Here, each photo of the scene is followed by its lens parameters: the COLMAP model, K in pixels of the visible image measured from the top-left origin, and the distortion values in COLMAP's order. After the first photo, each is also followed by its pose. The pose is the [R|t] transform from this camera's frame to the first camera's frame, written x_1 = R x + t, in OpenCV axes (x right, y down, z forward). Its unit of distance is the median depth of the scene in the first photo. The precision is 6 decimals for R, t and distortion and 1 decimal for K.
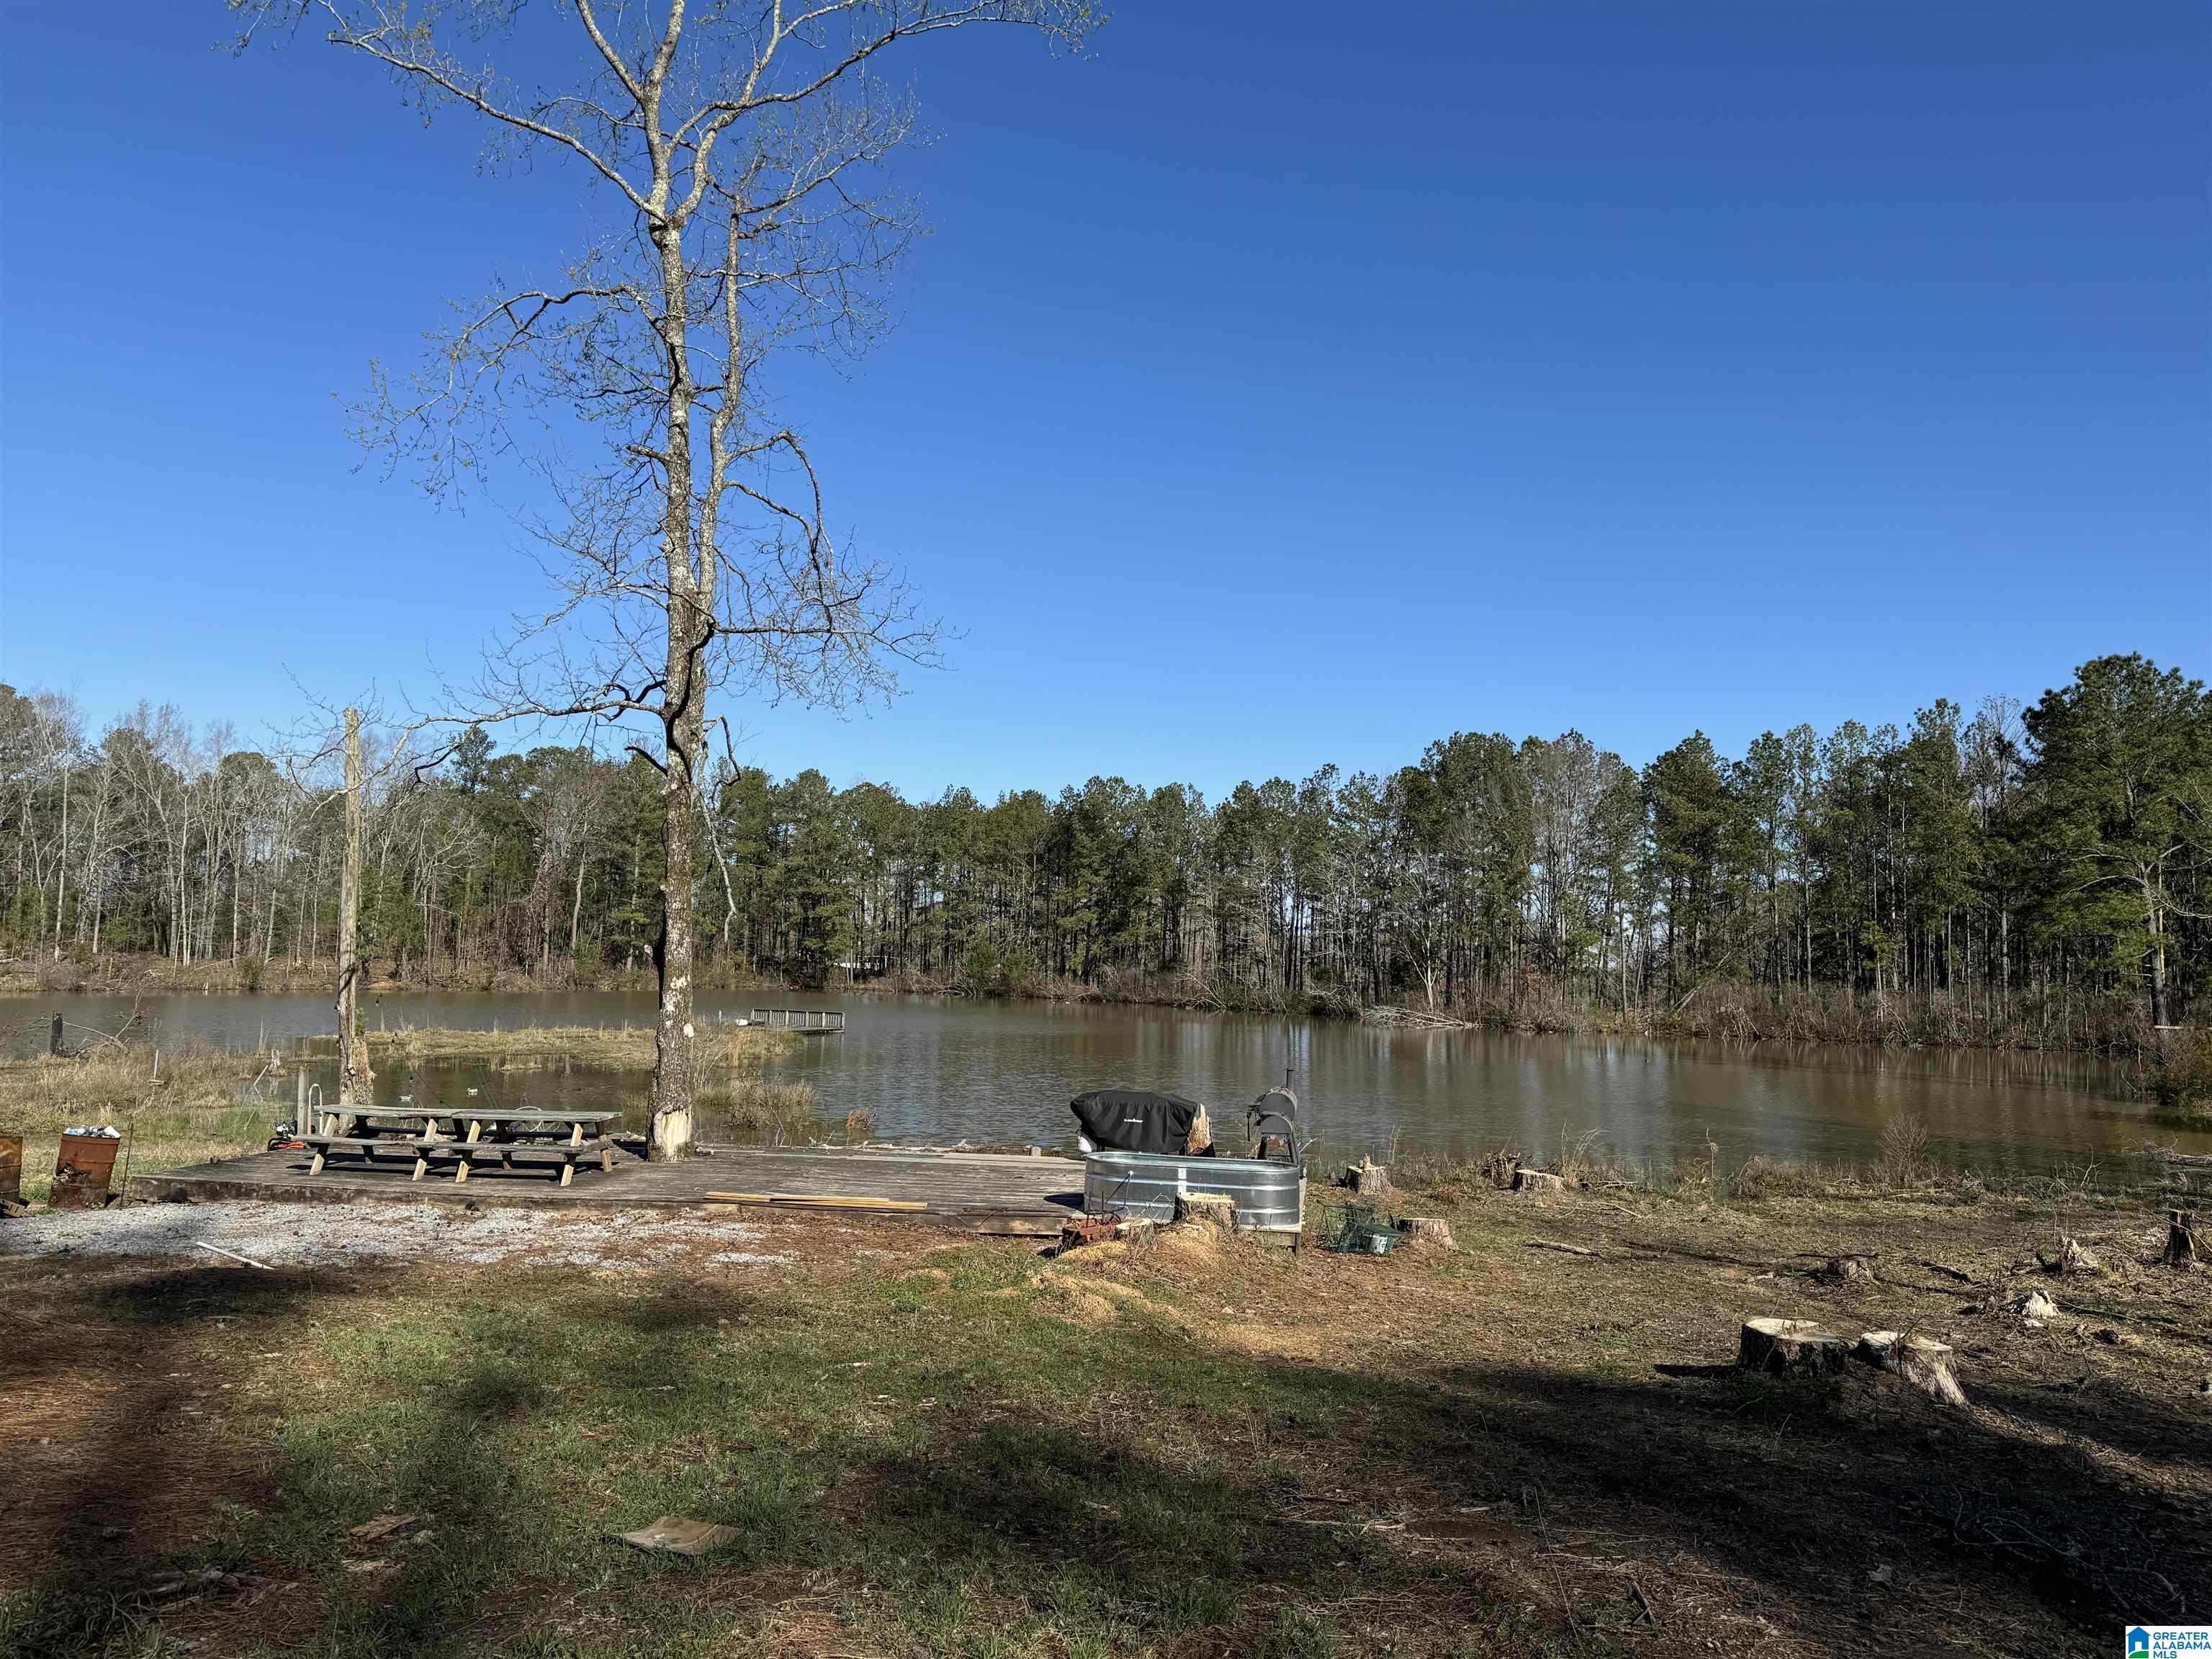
lens RADIAL K [[1677.2, 0, 1106.0], [0, 1677.2, 829.5], [0, 0, 1]] dist [-0.000826, -0.001082]
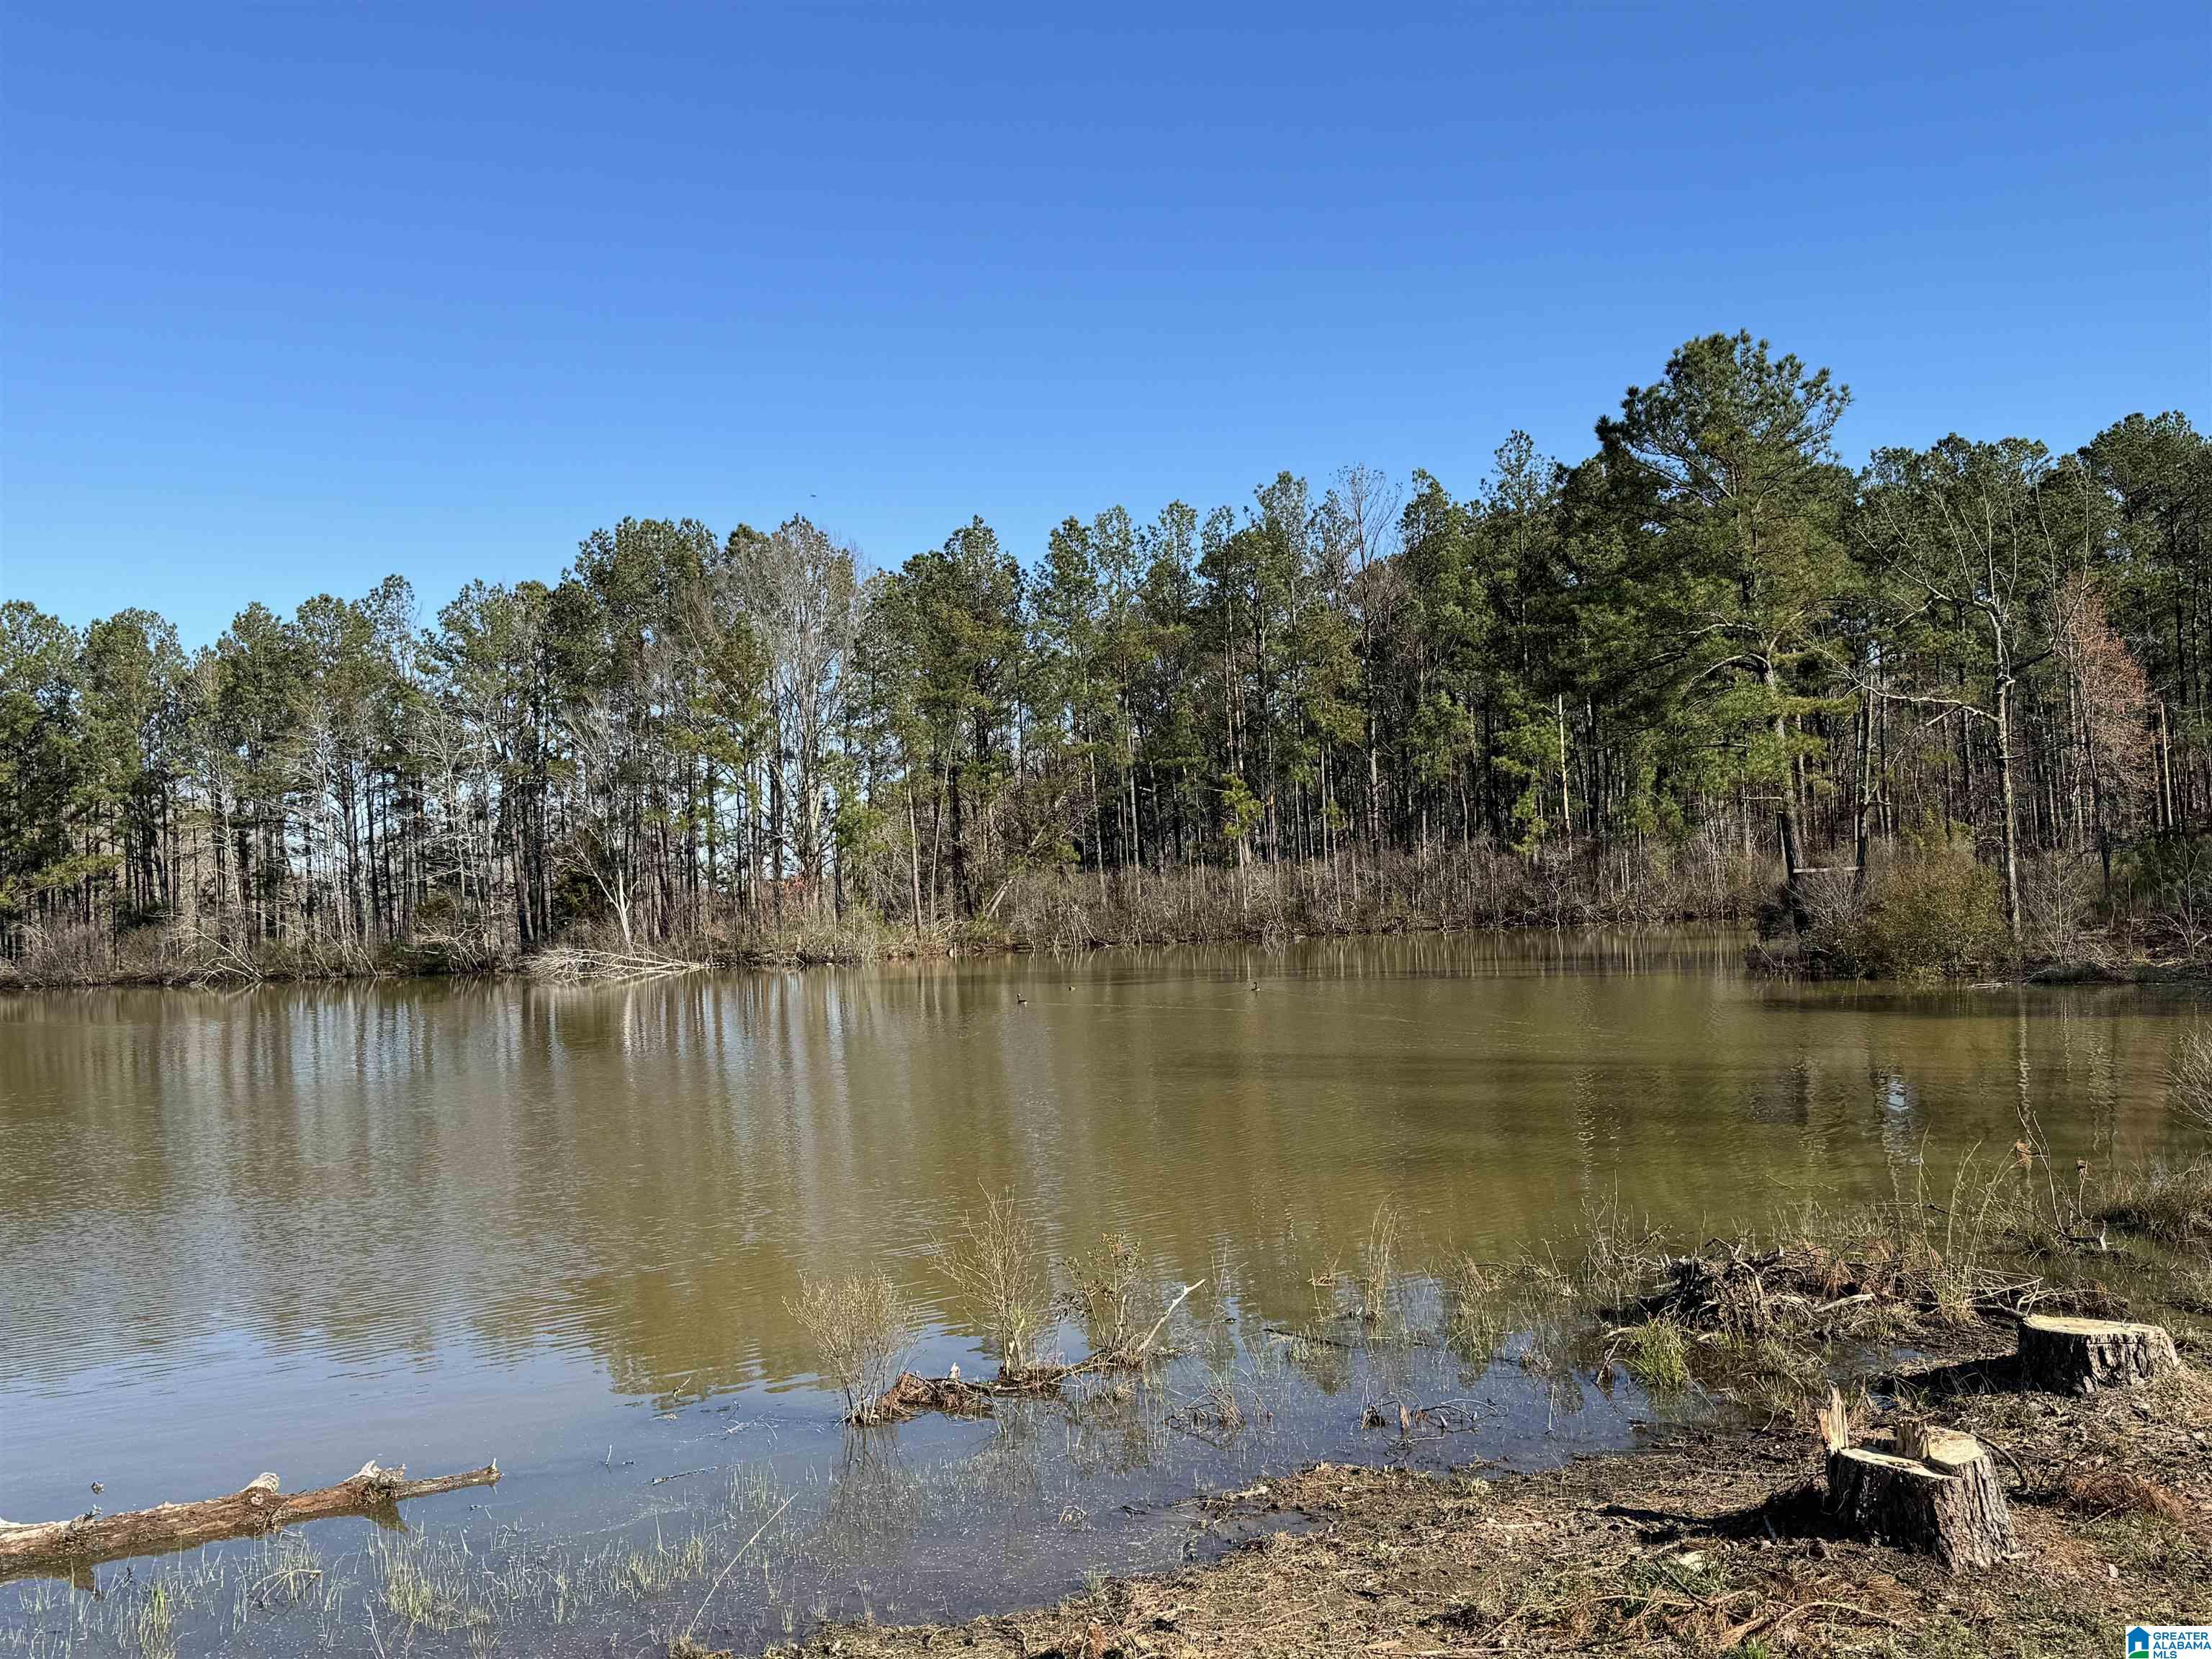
lens RADIAL K [[2062.8, 0, 1106.0], [0, 2062.8, 829.5], [0, 0, 1]] dist [0.061504, -0.008171]
pose [[0.872856, -0.061827, 0.484045, -0.024570], [0.037631, 0.997516, 0.059553, 0.022176], [-0.486525, -0.033766, 0.873014, 0.223938]]
